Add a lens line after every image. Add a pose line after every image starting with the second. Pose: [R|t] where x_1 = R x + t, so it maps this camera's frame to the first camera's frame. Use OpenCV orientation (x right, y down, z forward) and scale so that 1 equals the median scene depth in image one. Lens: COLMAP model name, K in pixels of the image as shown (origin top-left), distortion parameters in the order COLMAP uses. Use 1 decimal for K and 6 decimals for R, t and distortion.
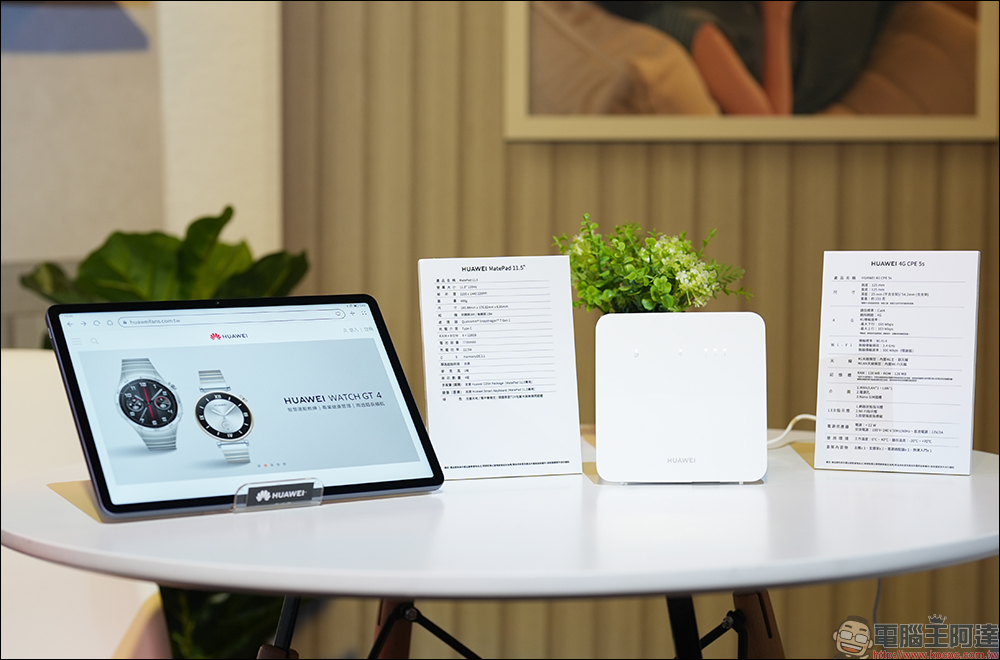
lens RADIAL K [[2141.6, 0, 500.0], [0, 2141.6, 330.0], [0, 0, 1]] dist [0.004329, 0.258055]
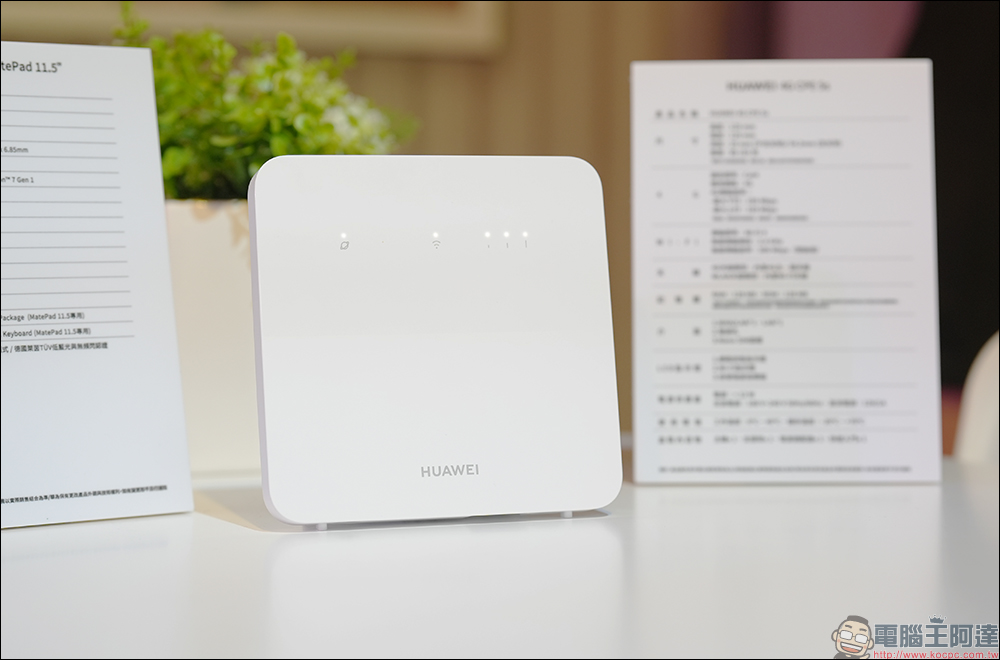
lens RADIAL K [[2141.6, 0, 500.0], [0, 2141.6, 330.0], [0, 0, 1]] dist [0.004329, 0.258055]
pose [[0.922534, -0.007775, 0.385837, -0.080260], [0.019157, 0.999487, -0.025665, 0.041062], [-0.385440, 0.031069, 0.922210, 0.547413]]
